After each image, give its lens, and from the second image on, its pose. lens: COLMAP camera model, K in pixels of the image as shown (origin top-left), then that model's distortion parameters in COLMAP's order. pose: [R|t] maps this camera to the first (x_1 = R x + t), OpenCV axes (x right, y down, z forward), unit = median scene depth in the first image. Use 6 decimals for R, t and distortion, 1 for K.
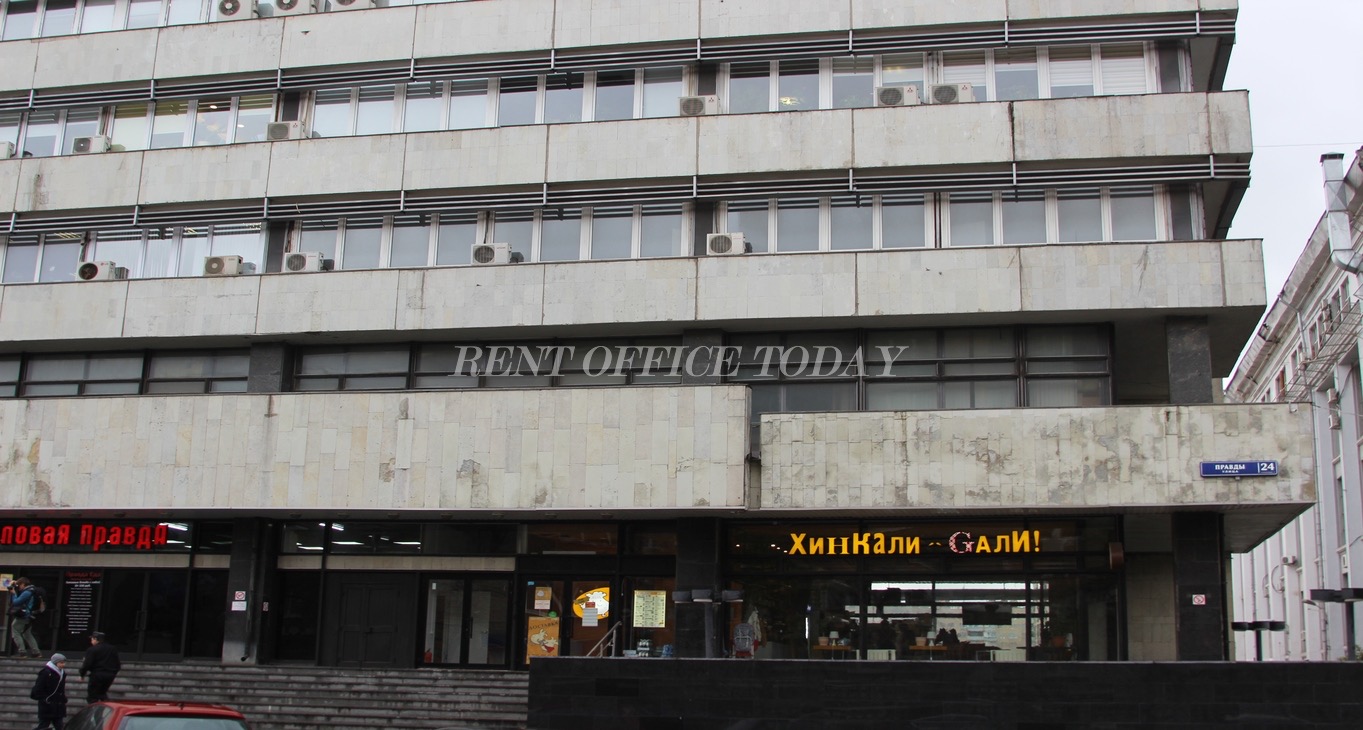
lens RADIAL K [[1564.8, 0, 681.5], [0, 1564.8, 365.0], [0, 0, 1]] dist [-0.134086, 0.104416]
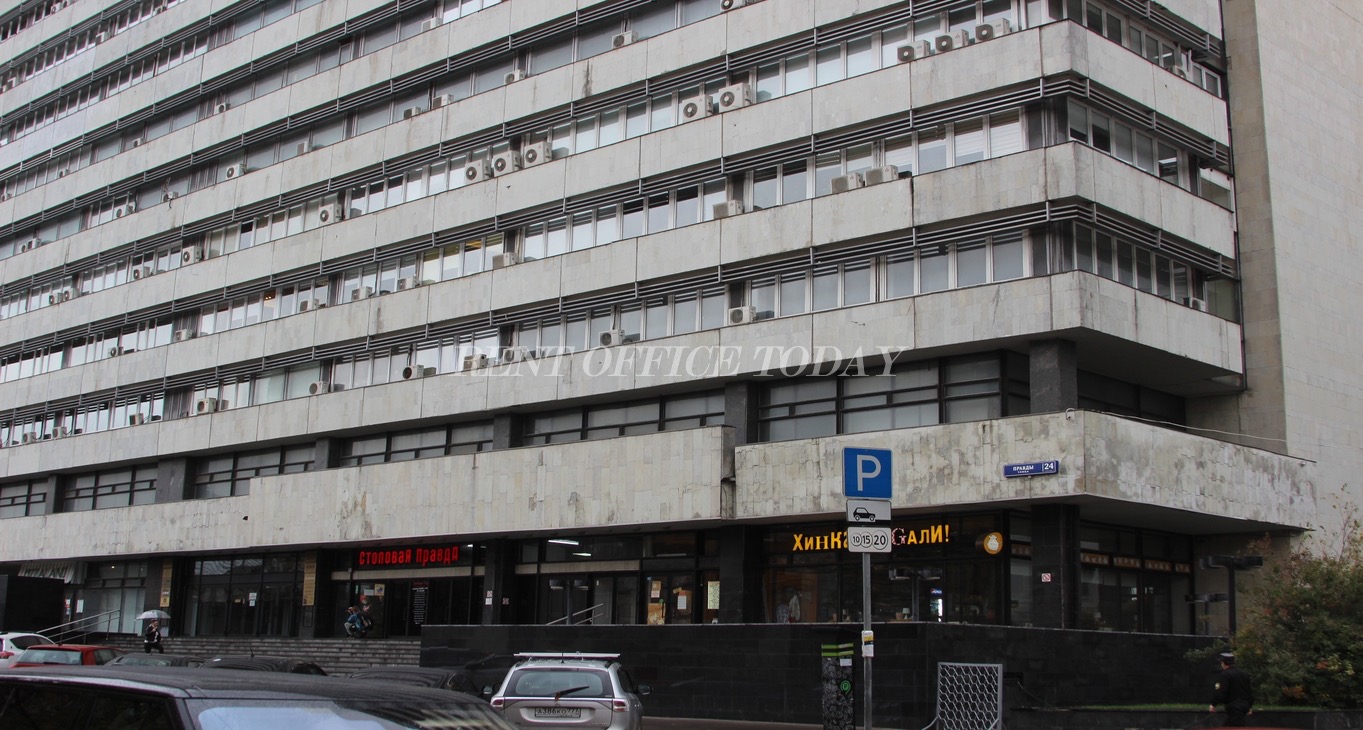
lens RADIAL K [[1564.8, 0, 681.5], [0, 1564.8, 365.0], [0, 0, 1]] dist [-0.134086, 0.104416]
pose [[0.866897, -0.095565, -0.489241, 0.643901], [0.095523, 0.995110, -0.025119, -0.008237], [0.489249, -0.024958, 0.871787, -0.171334]]
